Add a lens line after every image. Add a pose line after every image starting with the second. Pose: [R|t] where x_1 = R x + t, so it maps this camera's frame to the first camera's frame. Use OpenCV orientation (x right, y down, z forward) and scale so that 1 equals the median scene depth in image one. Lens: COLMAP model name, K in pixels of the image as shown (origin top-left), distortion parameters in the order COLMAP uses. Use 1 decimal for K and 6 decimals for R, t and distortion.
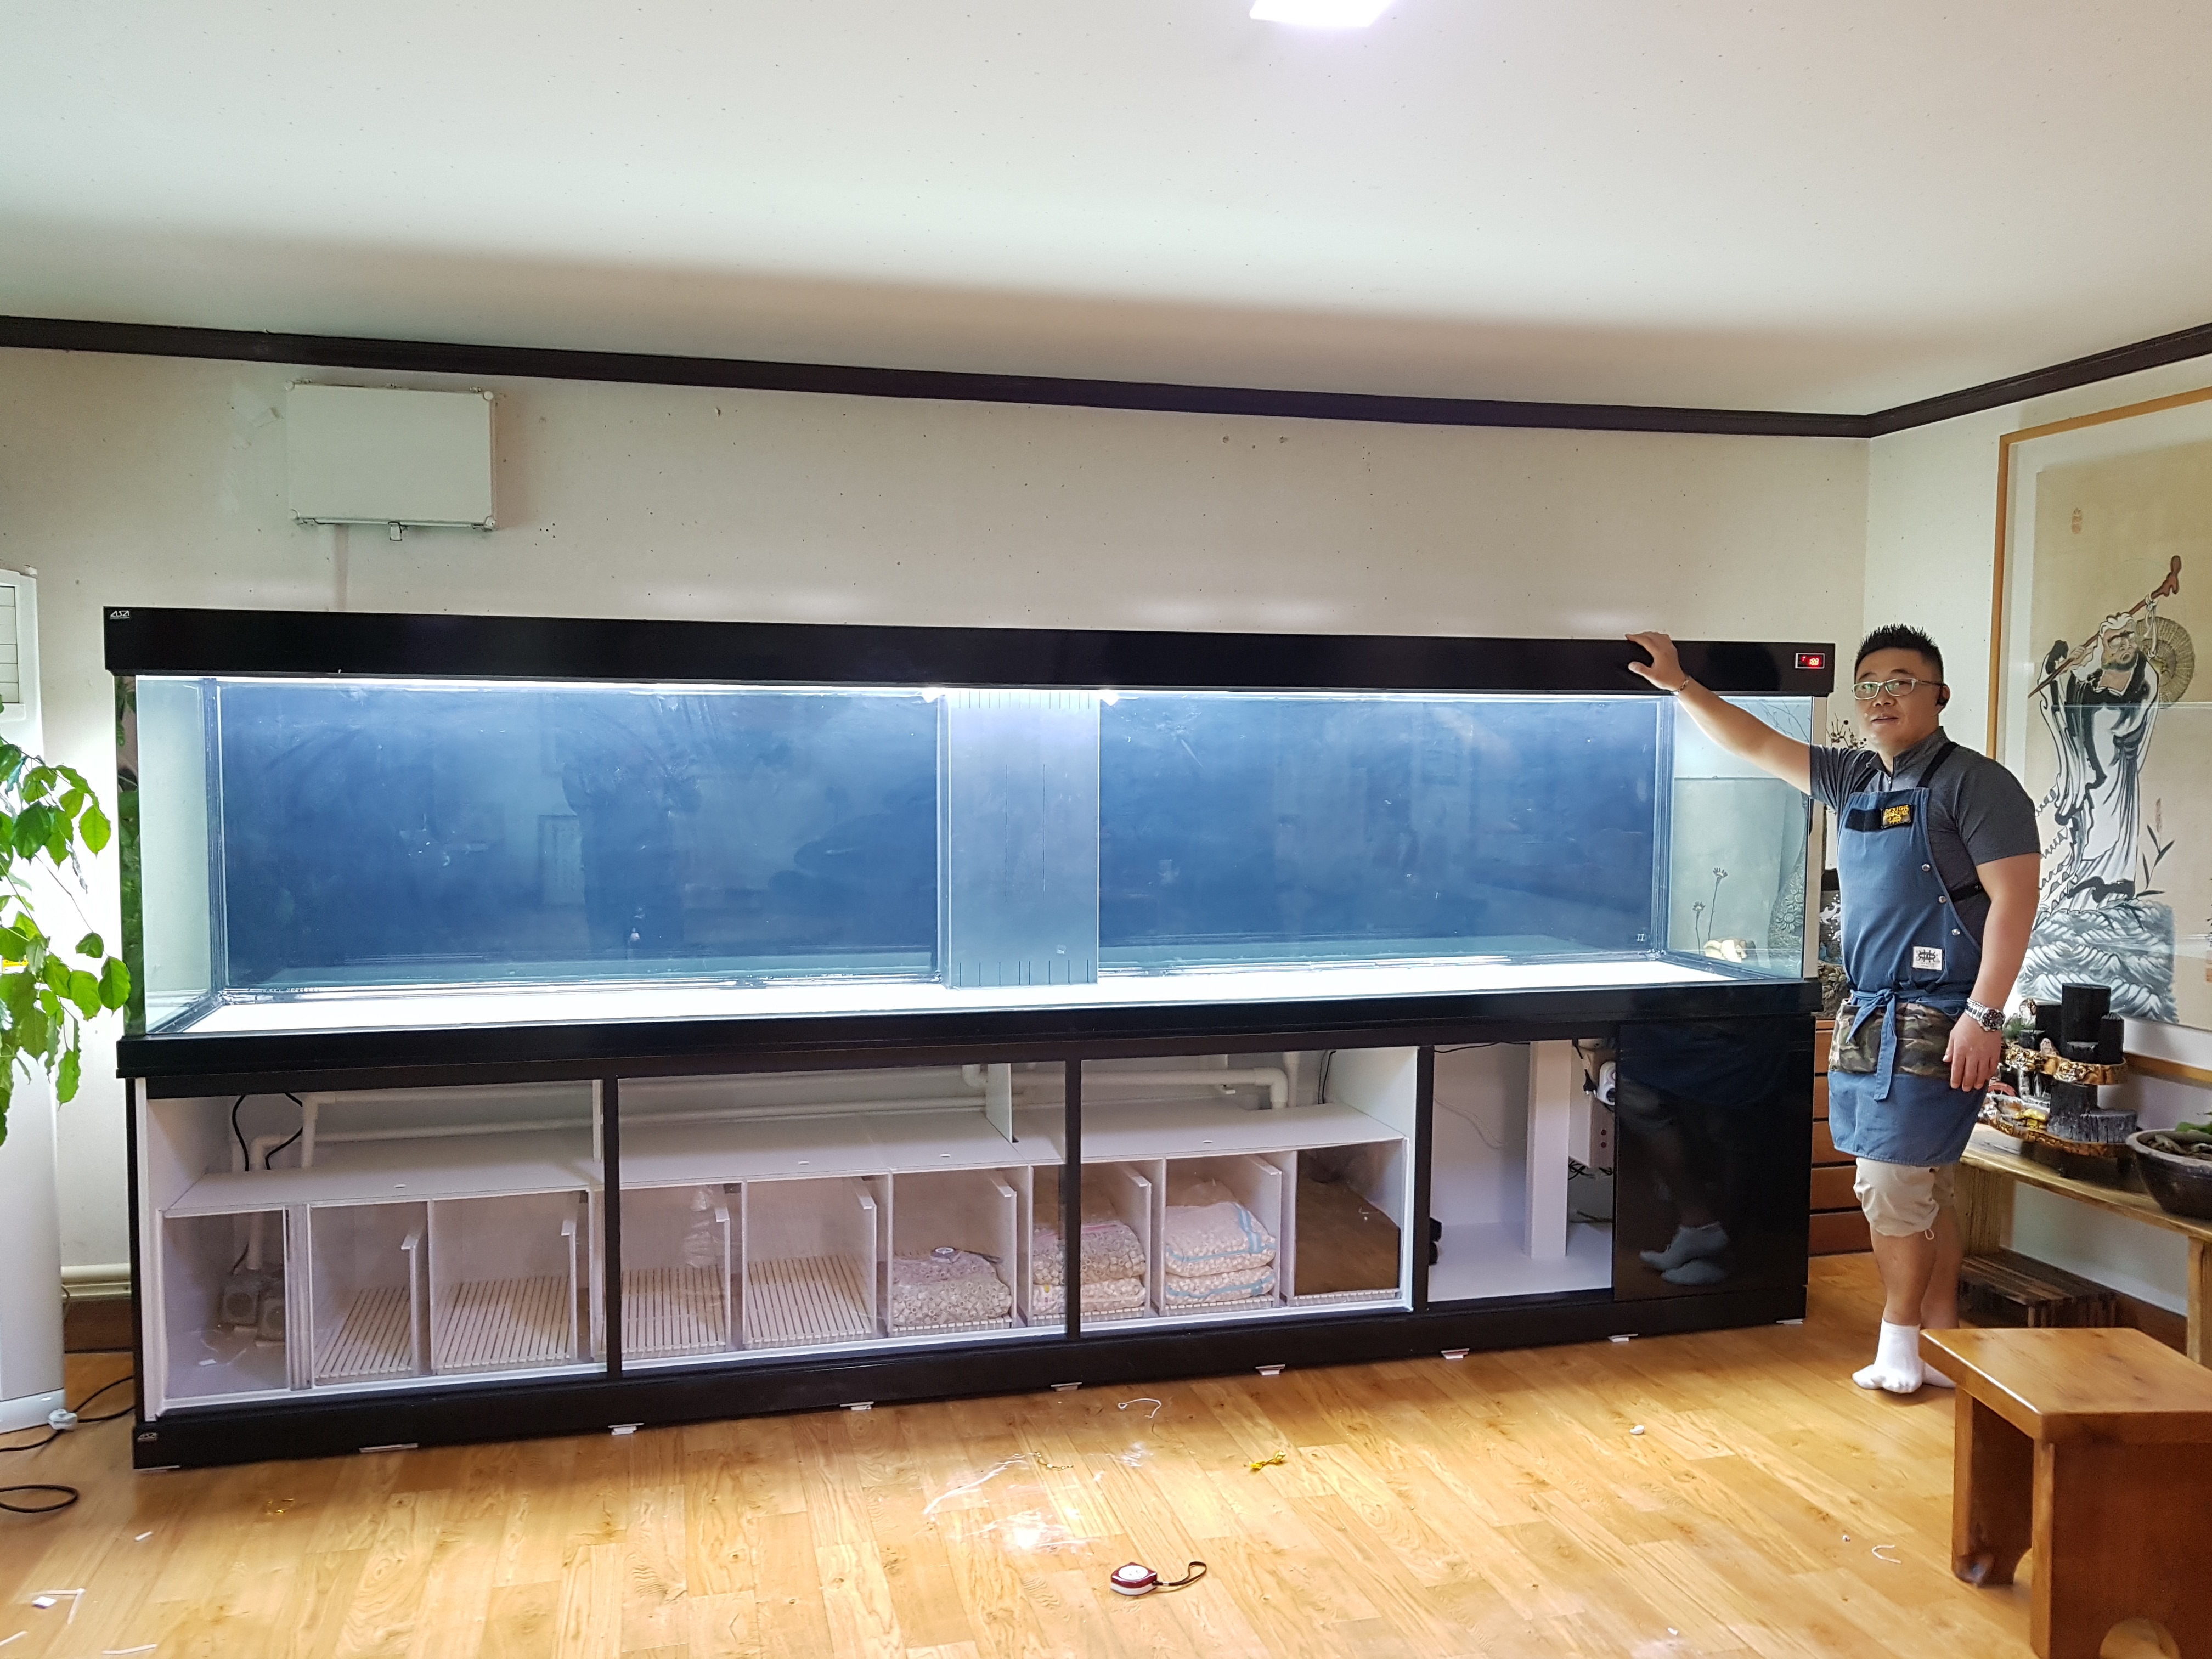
lens RADIAL K [[1713.6, 0, 1106.0], [0, 1713.6, 829.5], [0, 0, 1]] dist [-0.001585, 0.004747]
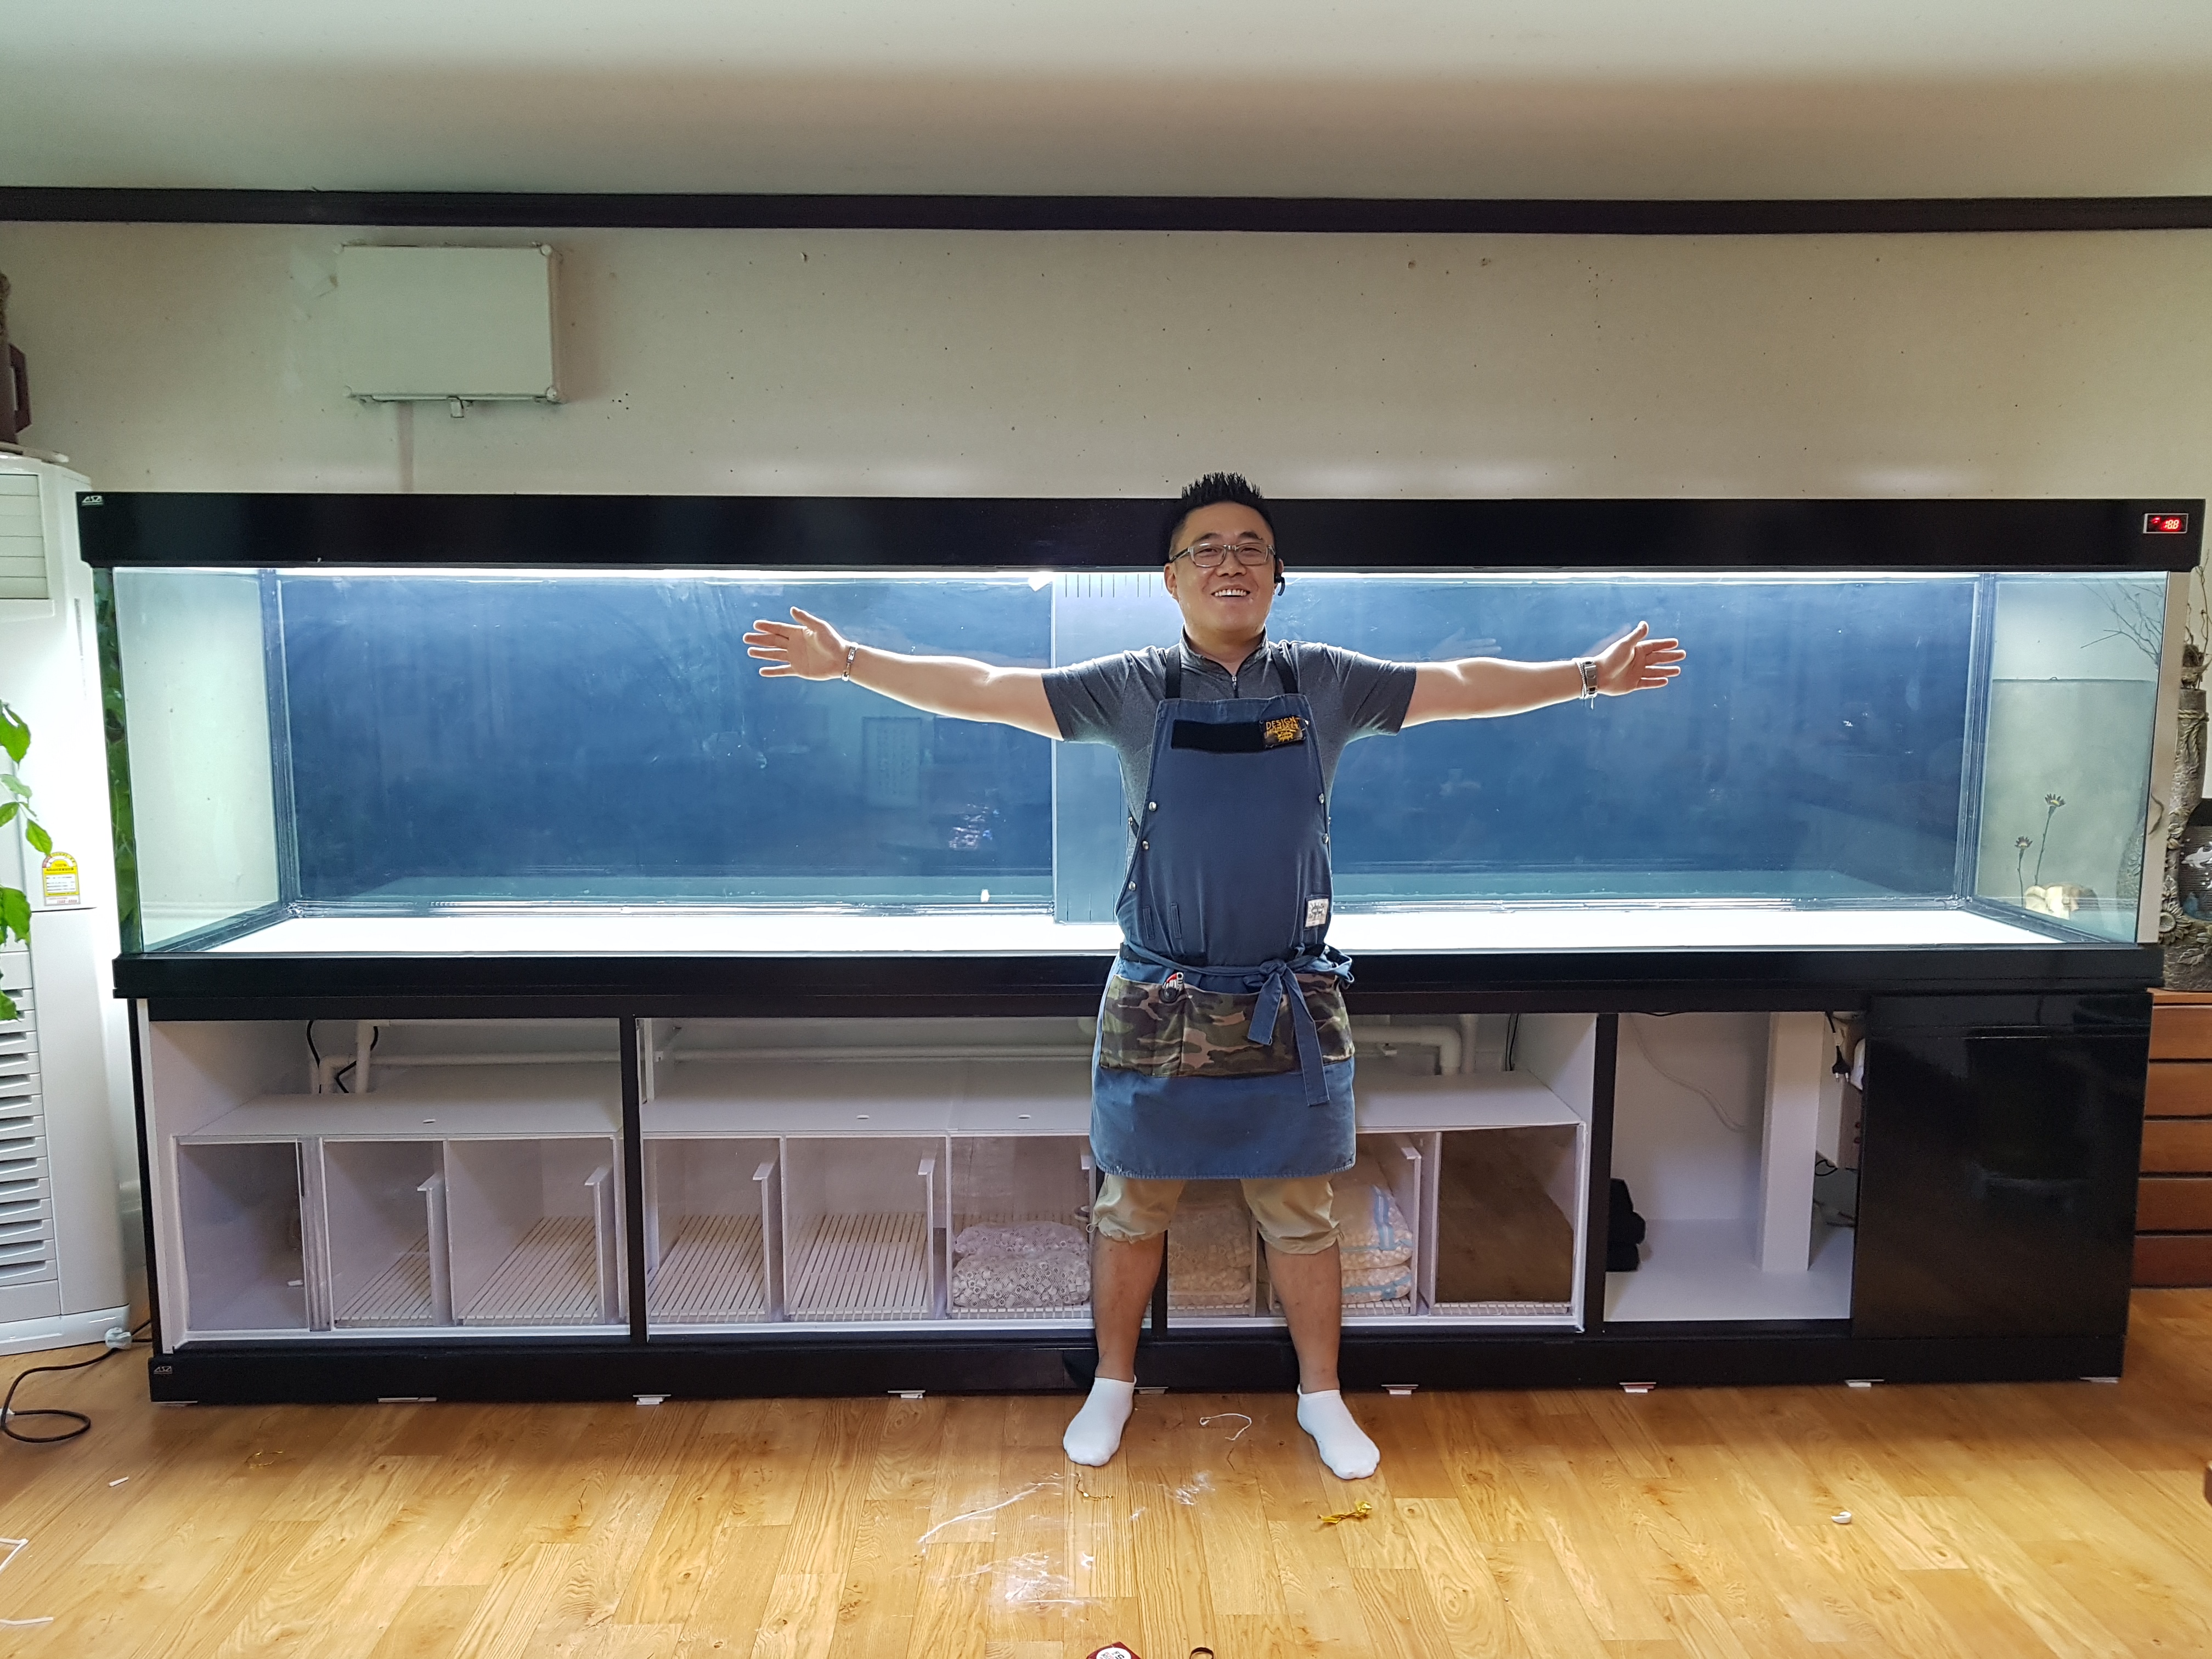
lens RADIAL K [[1731.5, 0, 1108.5], [0, 1731.5, 855.3], [0, 0, 1]] dist [-0.003992, 0.013366]
pose [[0.976149, 0.023804, -0.215795, 0.147386], [-0.007752, 0.997159, 0.074928, -0.008327], [0.216965, -0.071468, 0.973560, 0.179190]]
